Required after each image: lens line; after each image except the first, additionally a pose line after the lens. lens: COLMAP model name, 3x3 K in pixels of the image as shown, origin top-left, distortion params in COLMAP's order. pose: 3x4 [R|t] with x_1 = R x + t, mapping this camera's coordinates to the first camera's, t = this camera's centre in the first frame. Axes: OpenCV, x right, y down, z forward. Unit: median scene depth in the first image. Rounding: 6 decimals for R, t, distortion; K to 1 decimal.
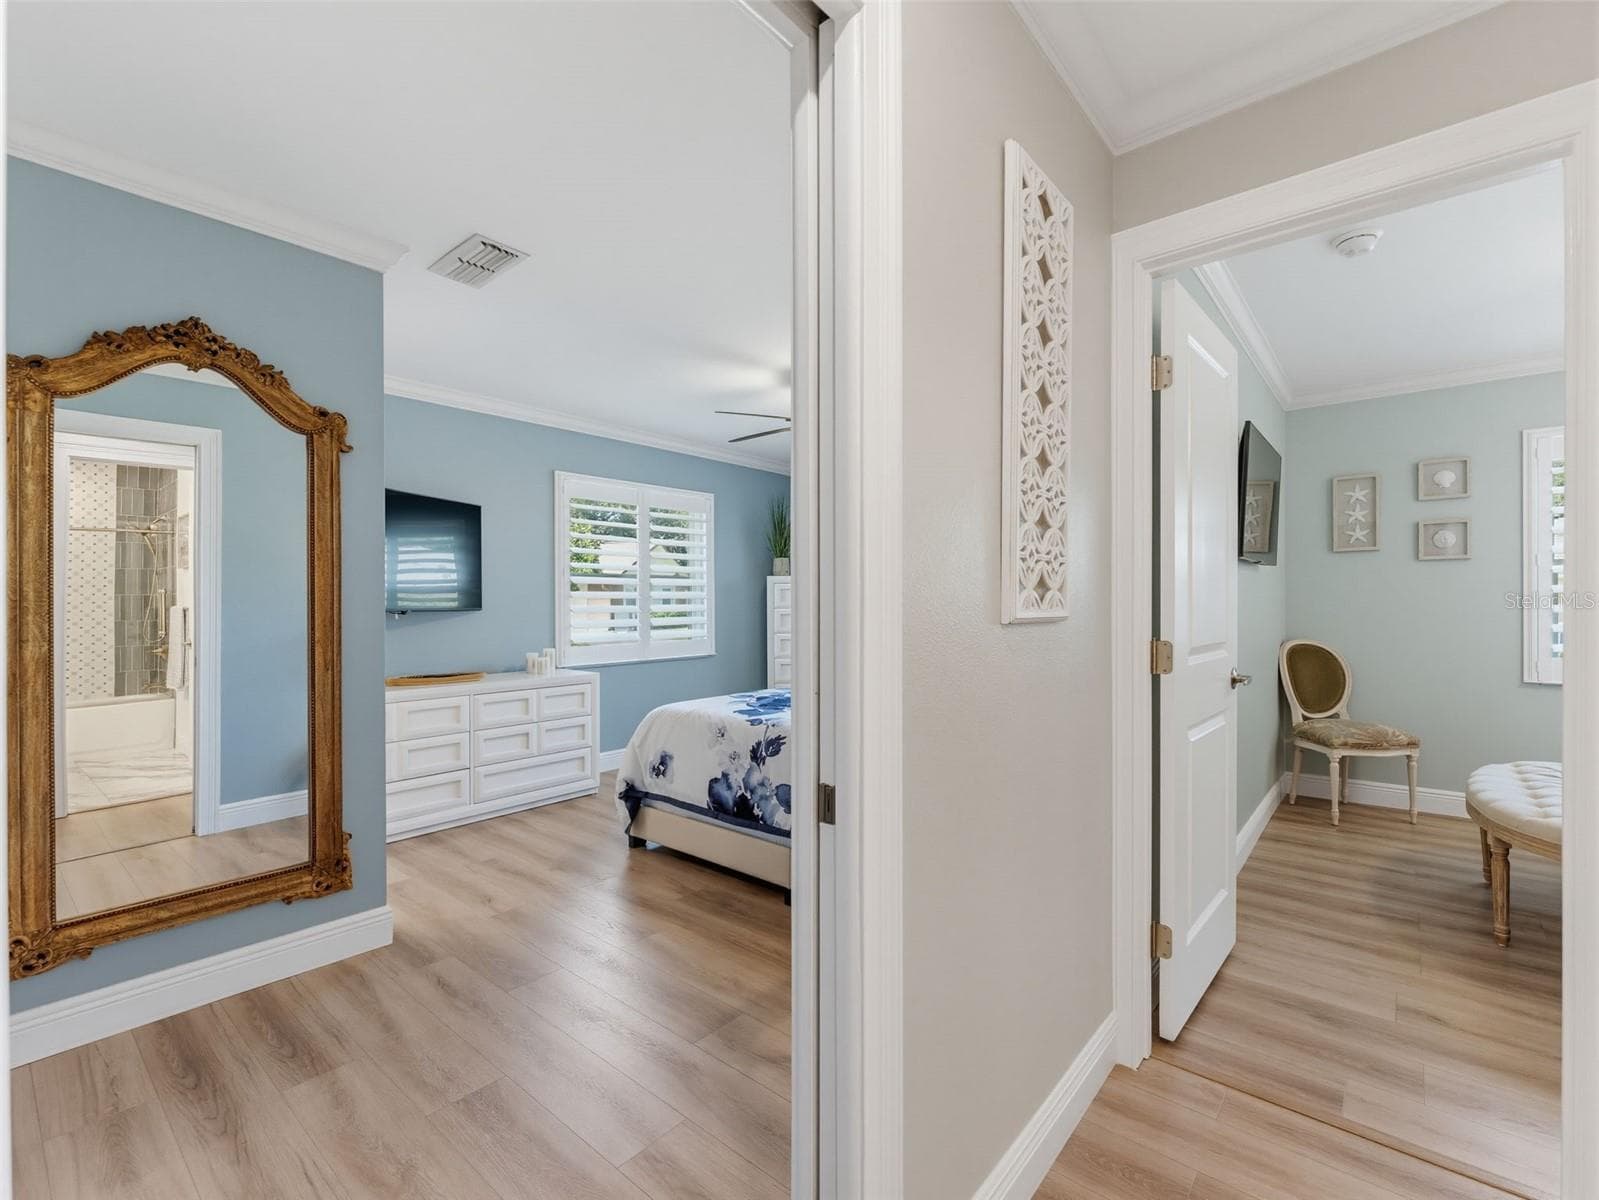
lens RADIAL K [[722.9, 0, 790.3], [0, 722.9, 601.5], [0, 0, 1]] dist [0.005556, -0.000617]
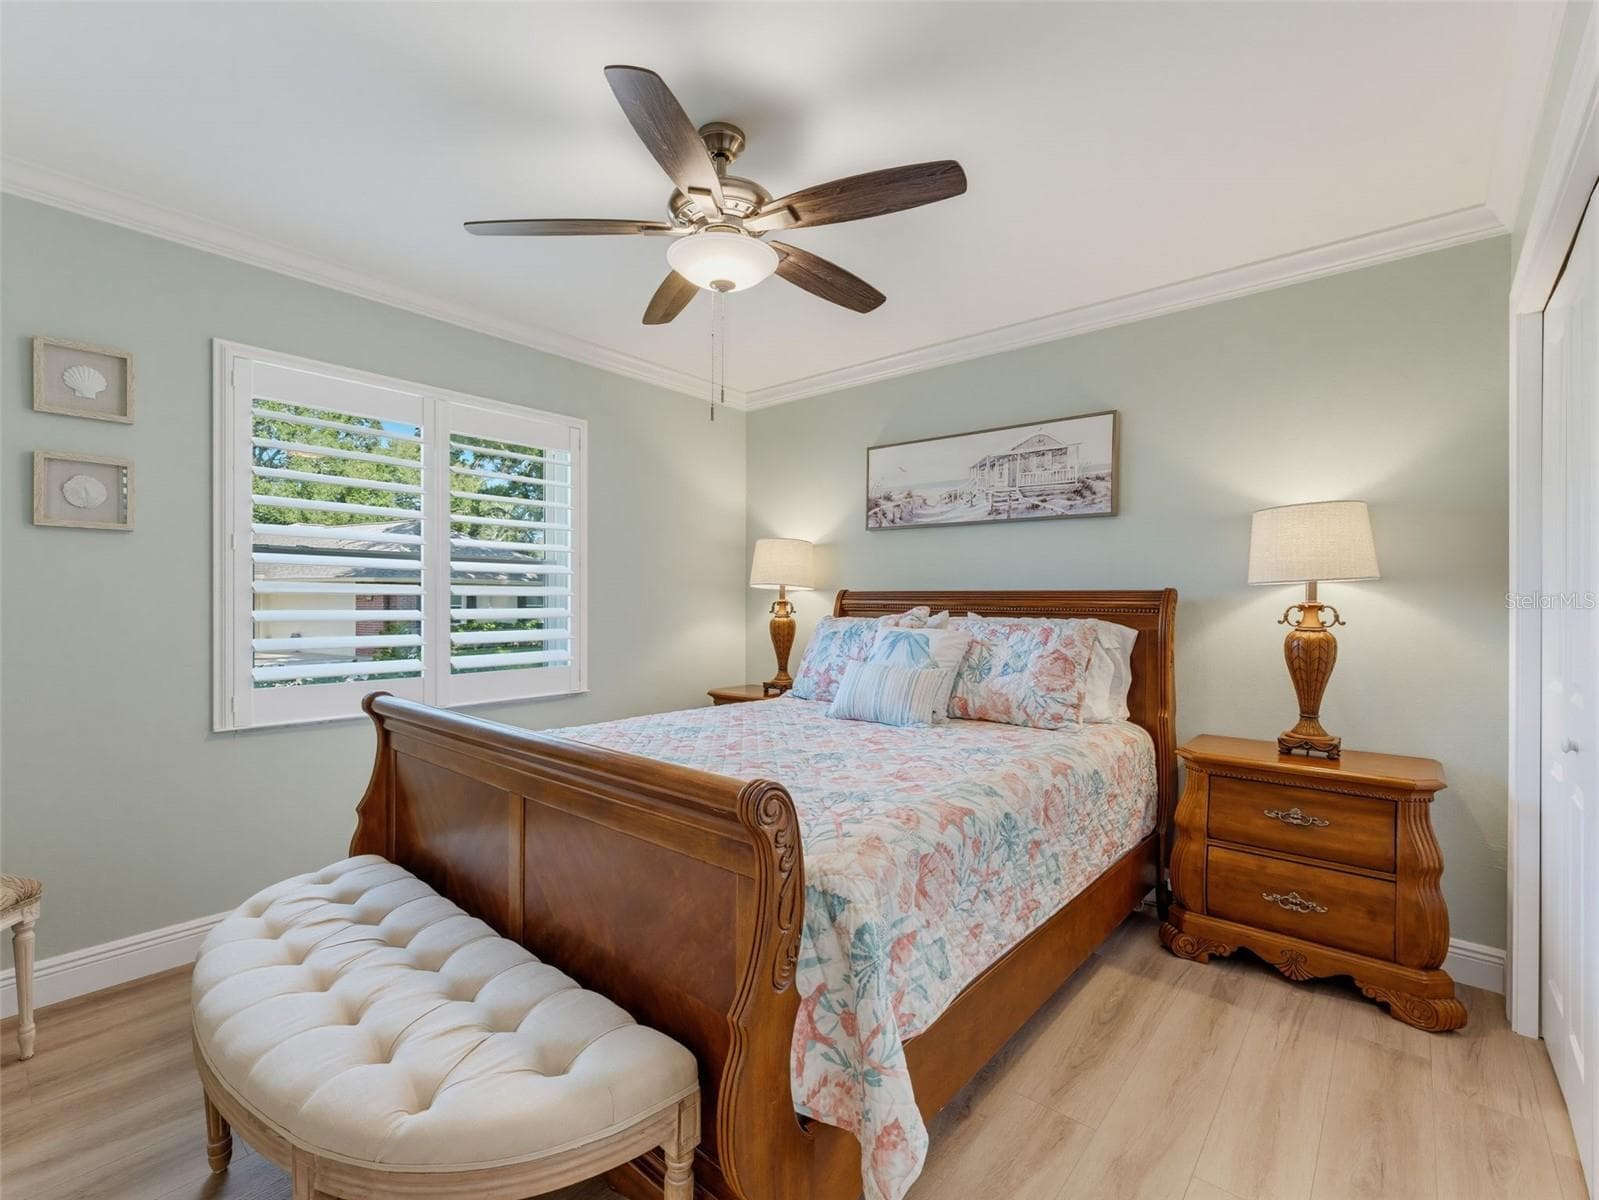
lens RADIAL K [[722.9, 0, 790.9], [0, 722.9, 597.9], [0, 0, 1]] dist [0.005556, -0.000617]
pose [[0.003170, -0.006352, 0.999975, 0.365639], [-0.003027, 0.999975, 0.006362, -0.011931], [-0.999990, -0.003047, 0.003150, 0.478735]]
